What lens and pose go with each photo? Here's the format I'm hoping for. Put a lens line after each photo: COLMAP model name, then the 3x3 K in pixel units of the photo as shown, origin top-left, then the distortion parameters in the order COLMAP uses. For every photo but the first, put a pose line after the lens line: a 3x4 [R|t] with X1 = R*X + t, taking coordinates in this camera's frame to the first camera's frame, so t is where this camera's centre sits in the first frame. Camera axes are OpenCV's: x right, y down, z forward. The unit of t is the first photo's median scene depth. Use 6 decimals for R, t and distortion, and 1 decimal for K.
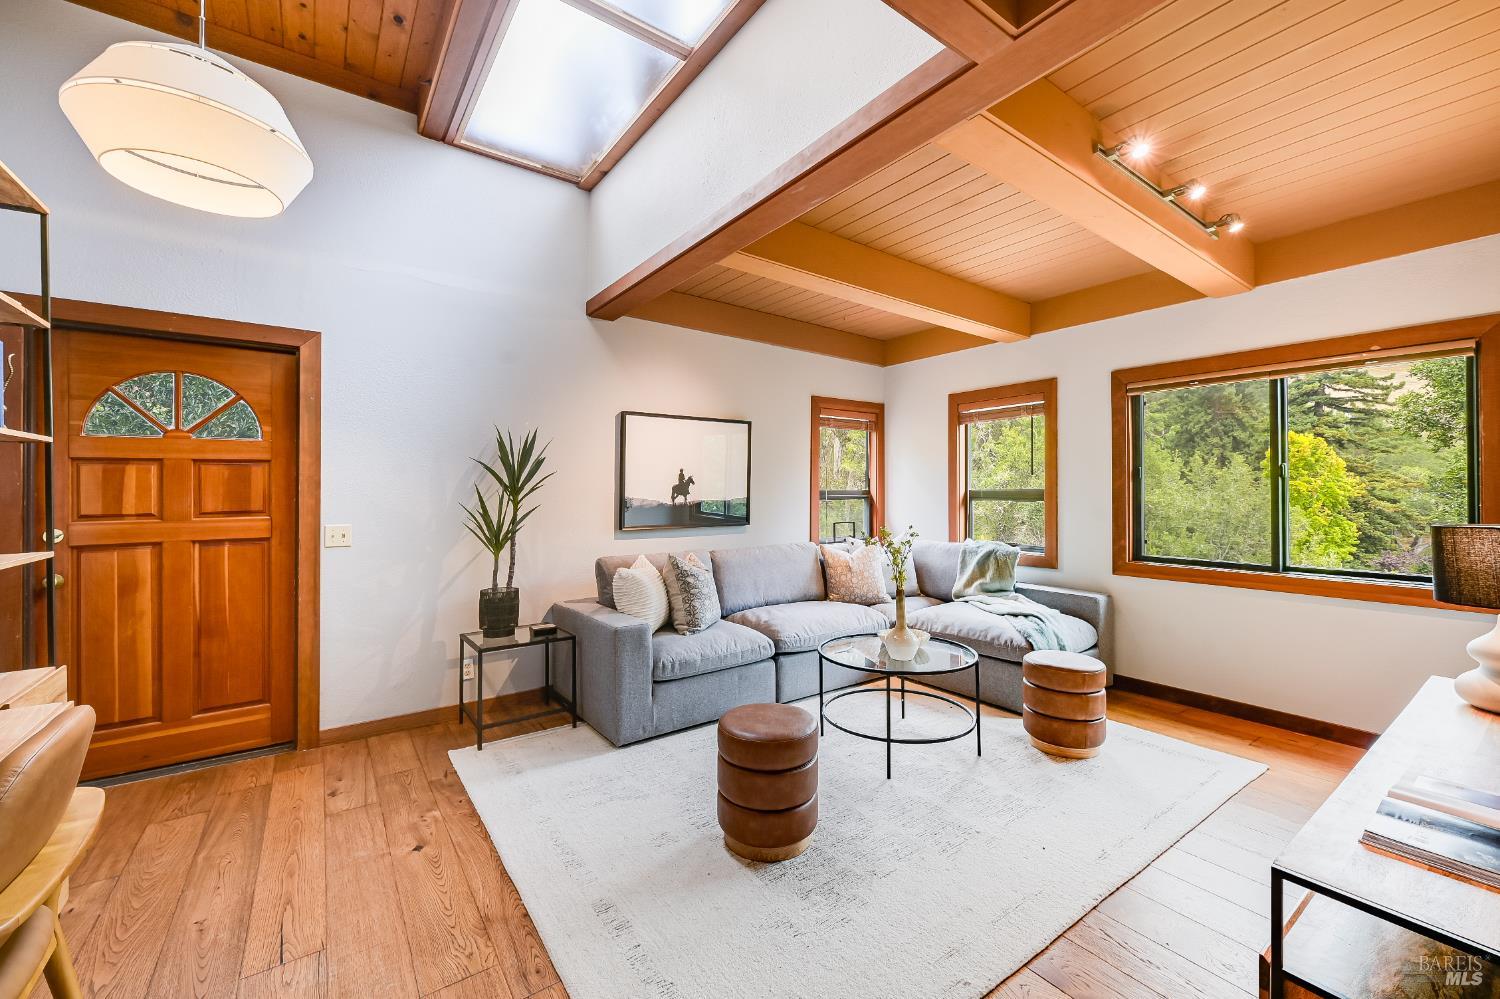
lens RADIAL K [[601.5, 0, 752.8], [0, 601.5, 490.4], [0, 0, 1]] dist [0.003810, 0.000336]
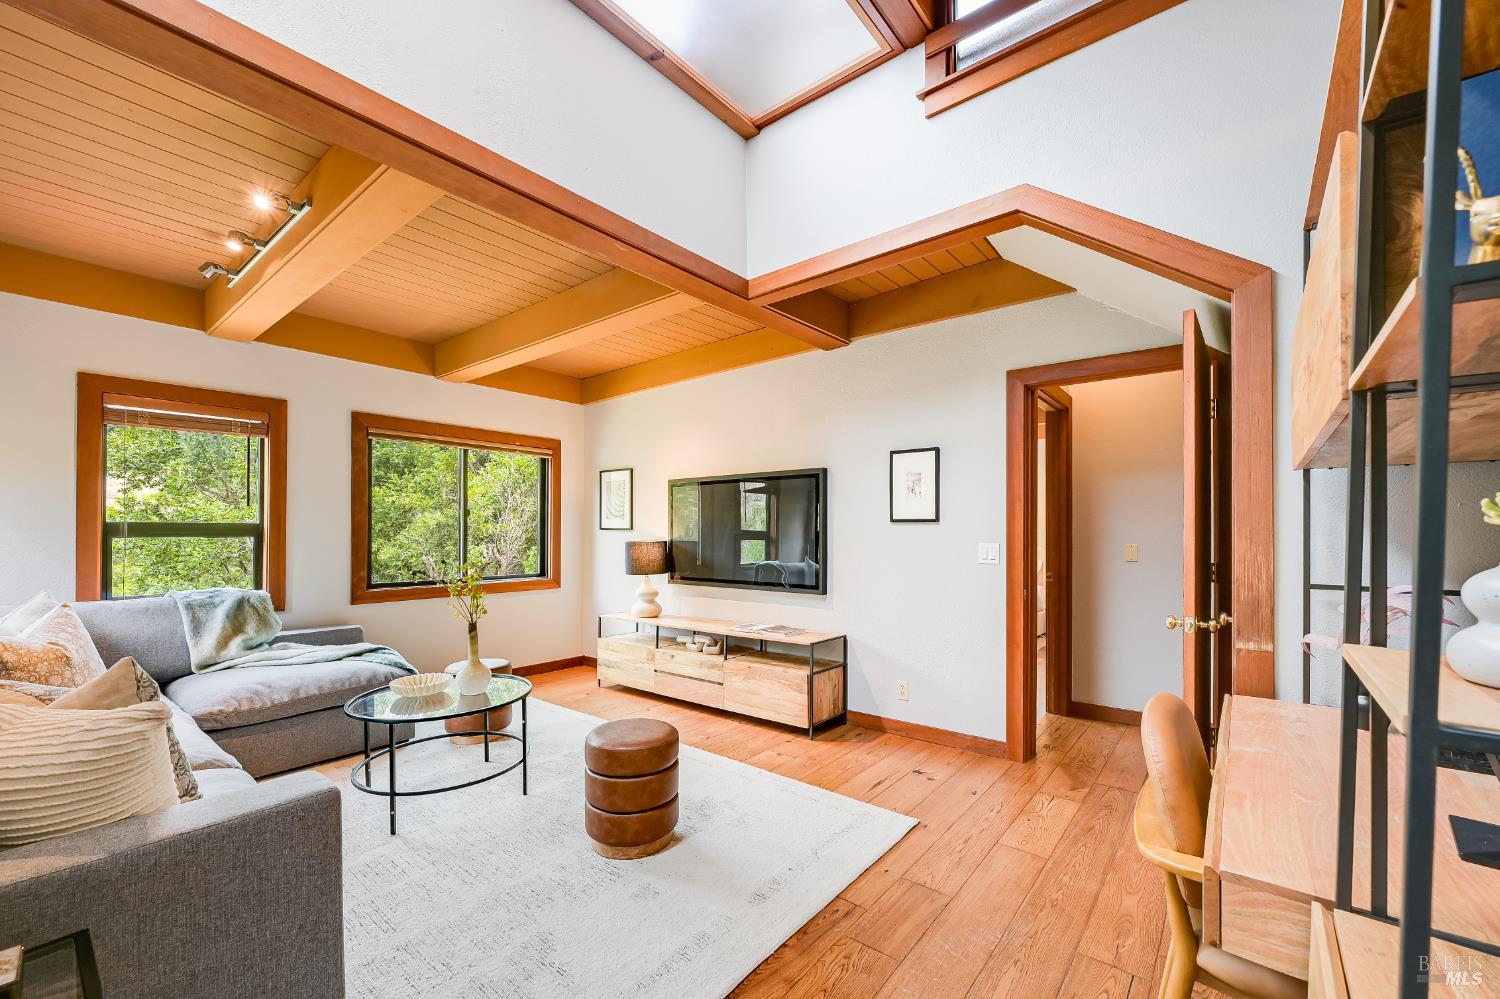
lens RADIAL K [[601.5, 0, 750.9], [0, 601.5, 535.4], [0, 0, 1]] dist [0.003810, 0.000336]
pose [[-0.245511, -0.002474, 0.969391, -0.551718], [-0.000858, 0.999997, 0.002335, 0.013992], [-0.969393, -0.000258, -0.245512, 0.544372]]
